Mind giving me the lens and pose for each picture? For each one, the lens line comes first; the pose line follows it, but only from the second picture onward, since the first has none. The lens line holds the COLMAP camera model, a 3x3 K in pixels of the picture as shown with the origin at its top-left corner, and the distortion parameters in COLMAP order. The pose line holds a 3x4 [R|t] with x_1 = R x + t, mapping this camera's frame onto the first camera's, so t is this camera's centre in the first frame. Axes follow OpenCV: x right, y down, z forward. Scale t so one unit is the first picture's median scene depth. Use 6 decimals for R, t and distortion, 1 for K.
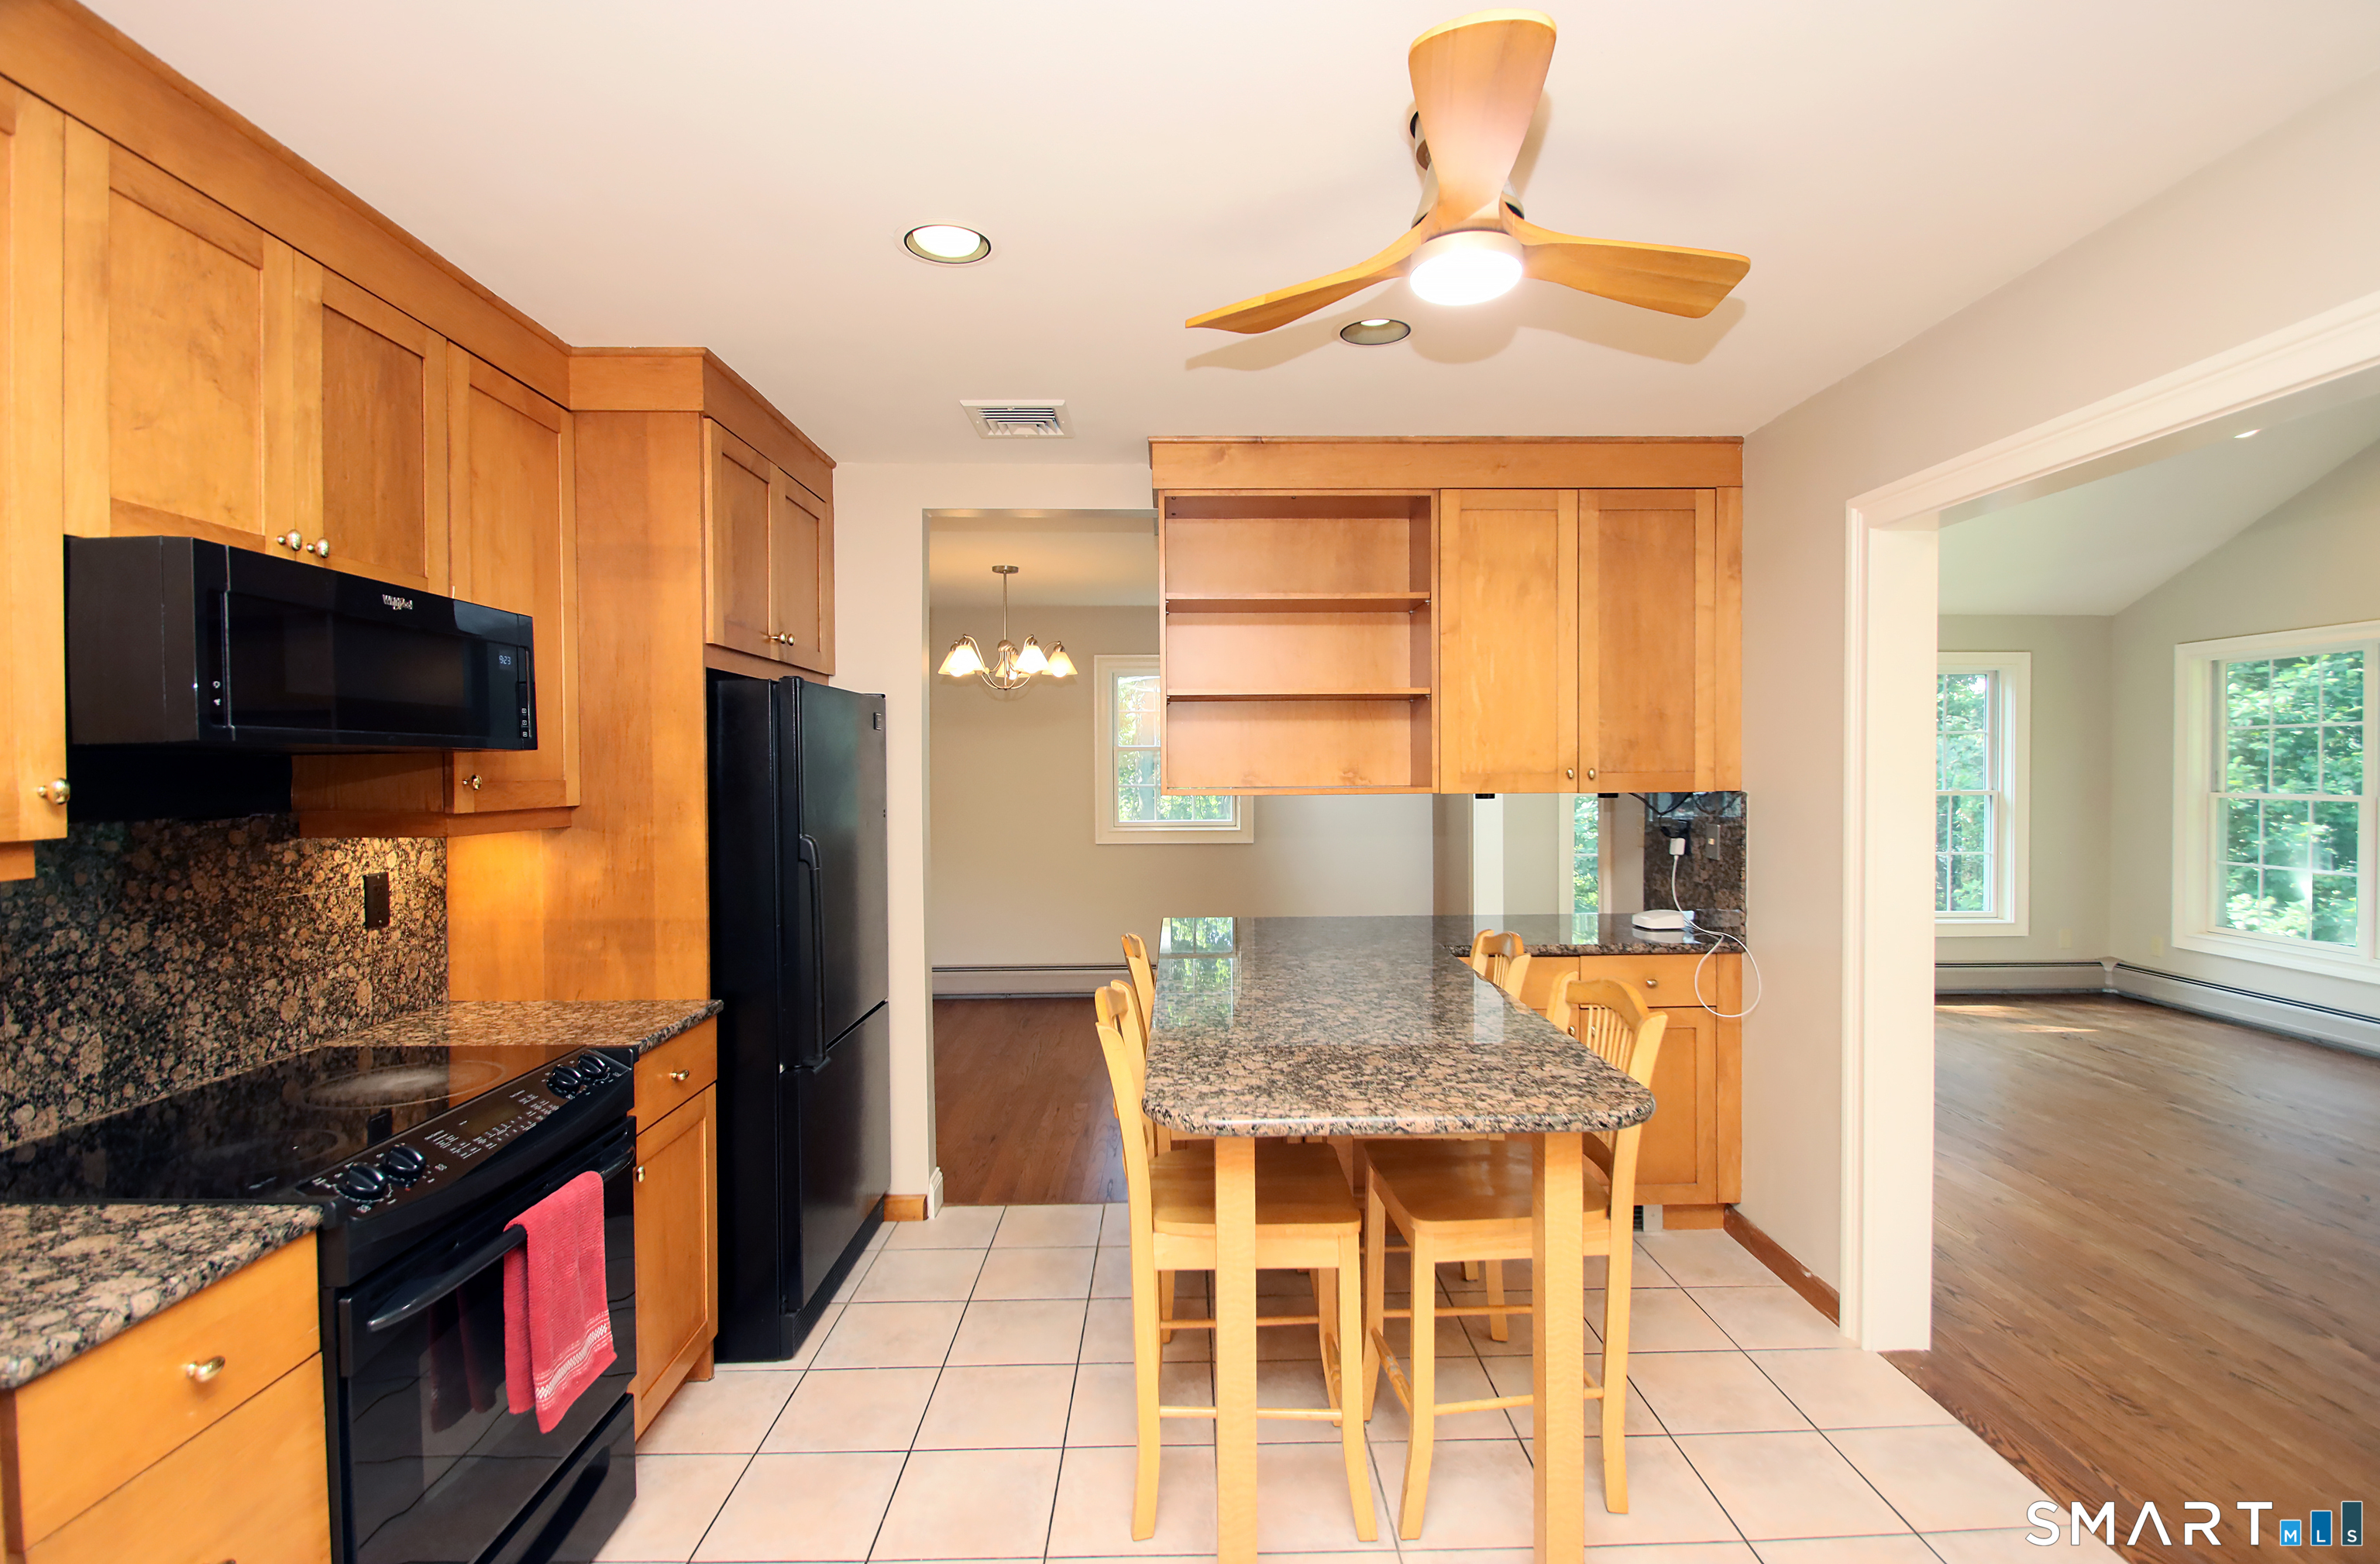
lens RADIAL K [[1105.9, 0, 1195.1], [0, 1105.9, 782.5], [0, 0, 1]] dist [0.000592, -0.001182]
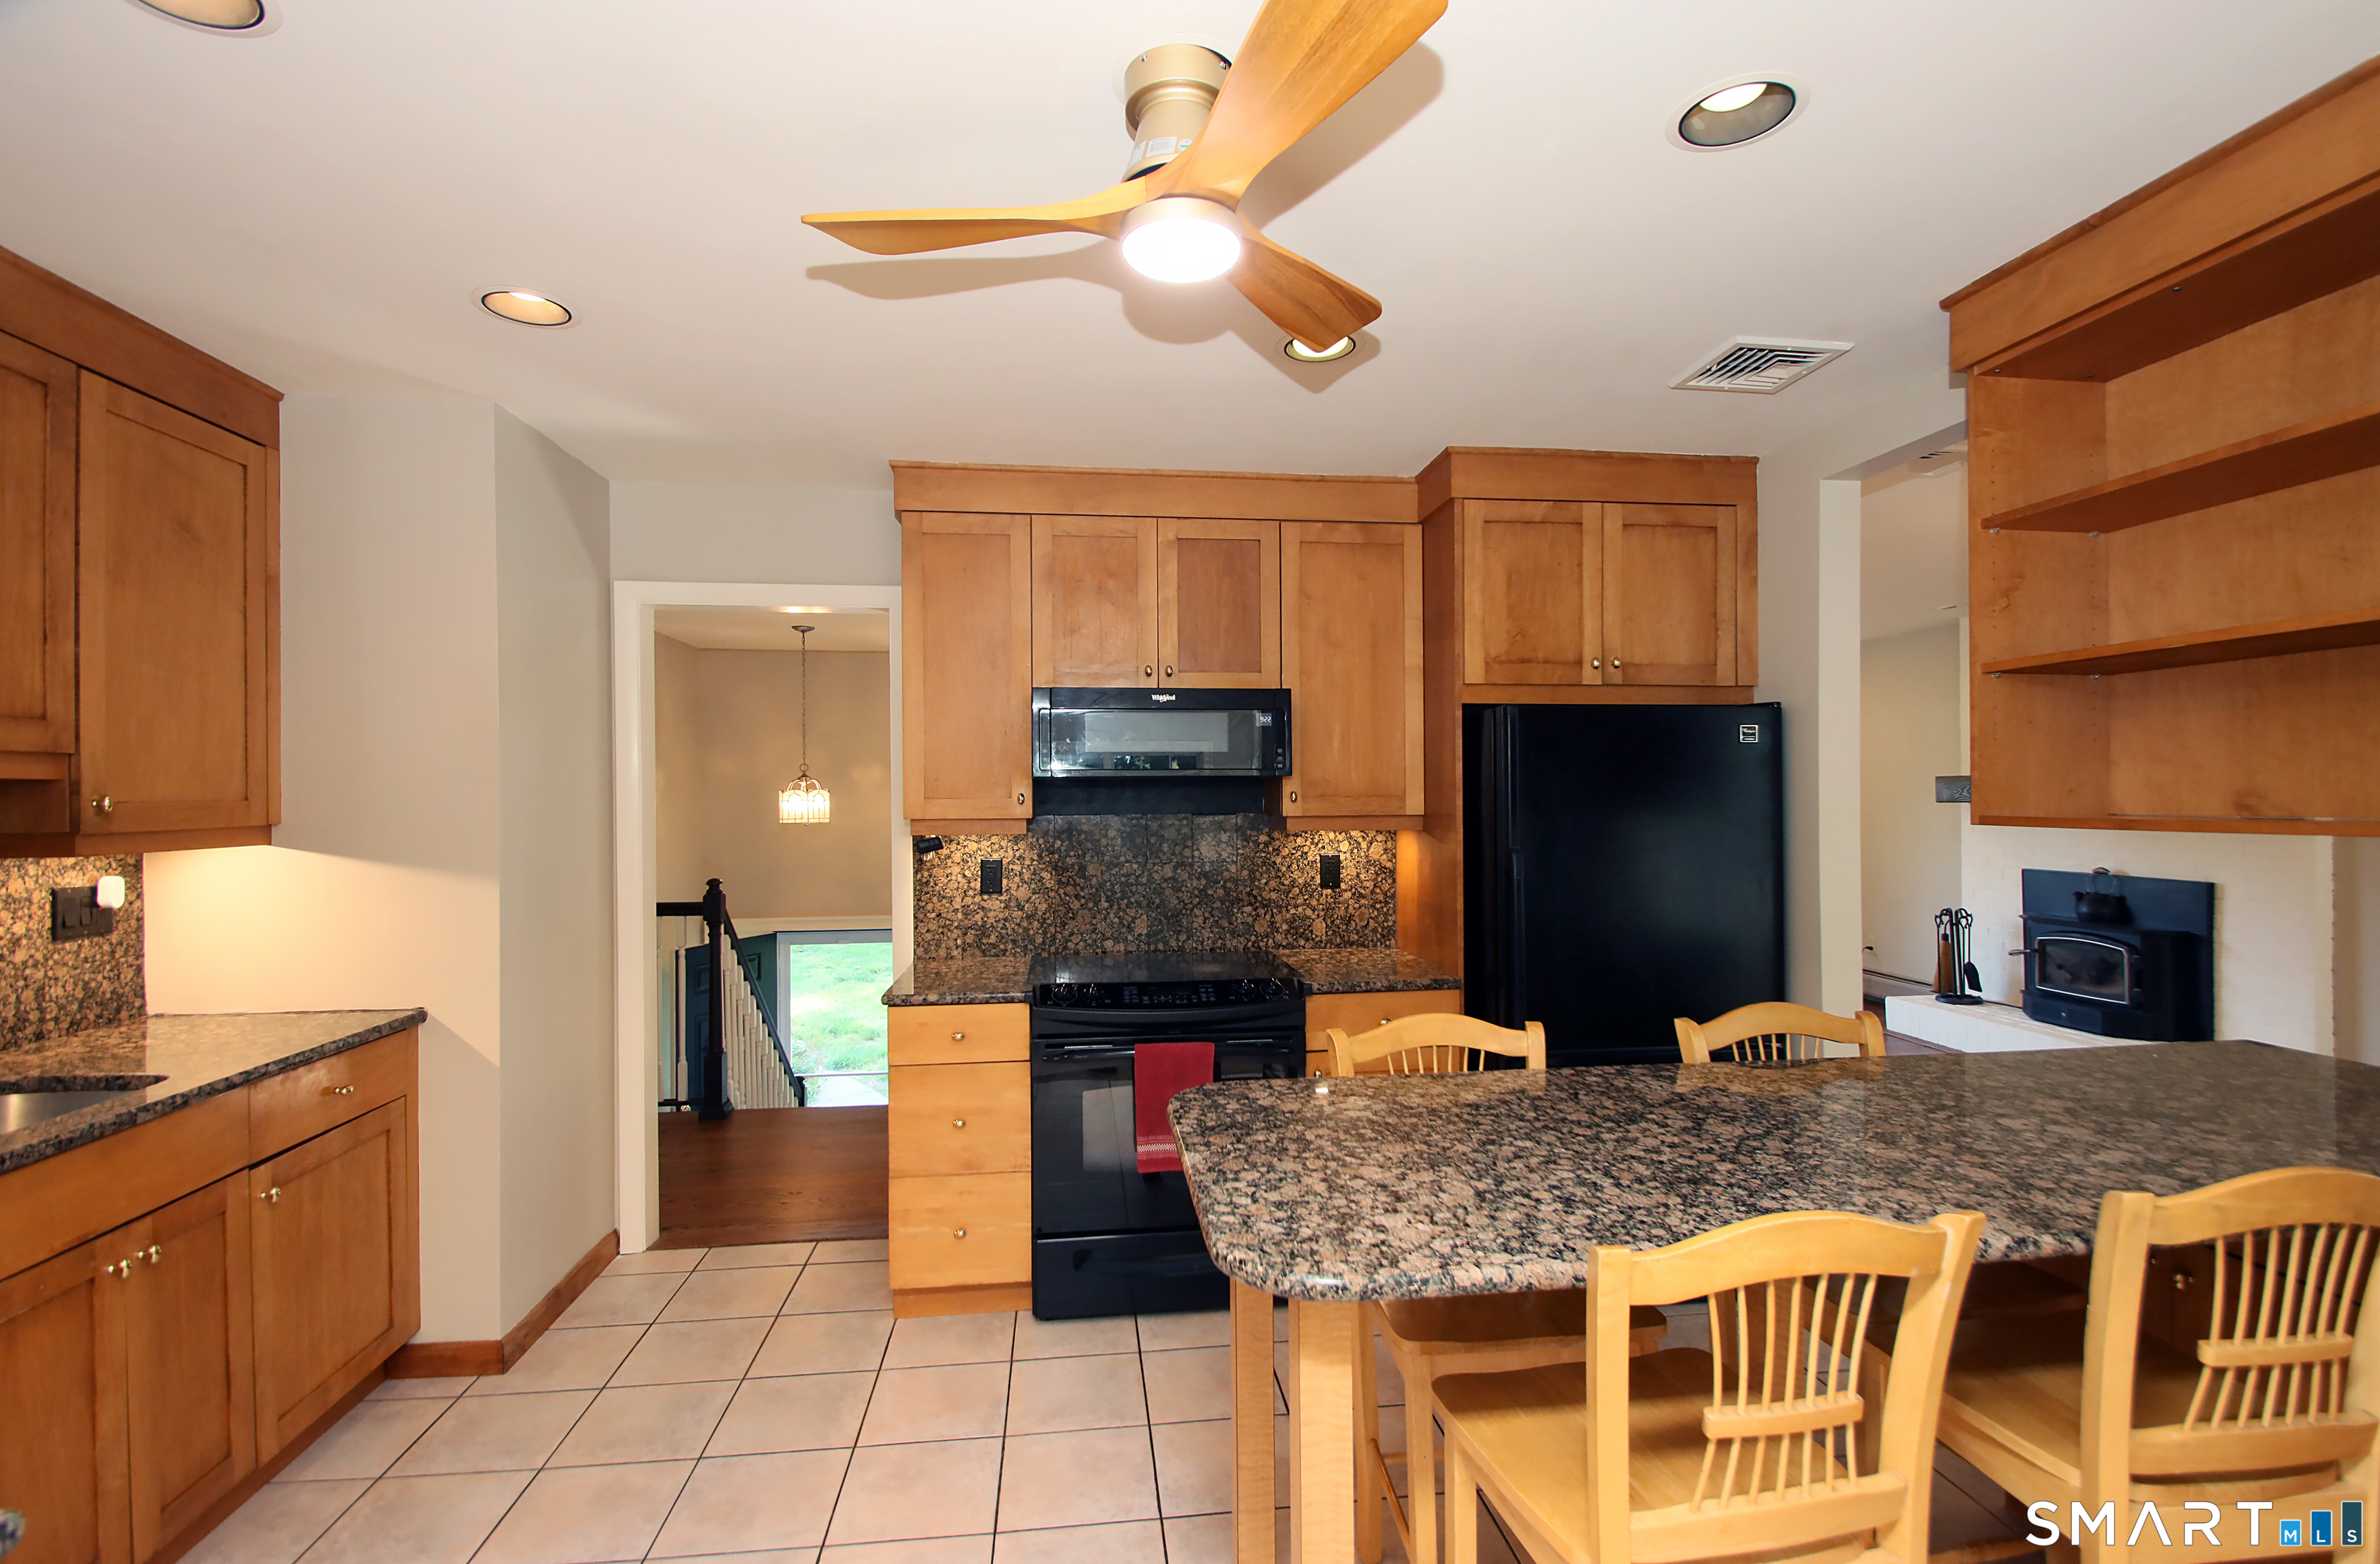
lens RADIAL K [[1105.9, 0, 1203.8], [0, 1105.9, 780.8], [0, 0, 1]] dist [0.000592, -0.001182]
pose [[0.110366, -0.003524, -0.993885, 0.873757], [-0.007745, 0.999960, -0.004405, -0.015123], [0.993861, 0.008184, 0.110335, 0.688611]]
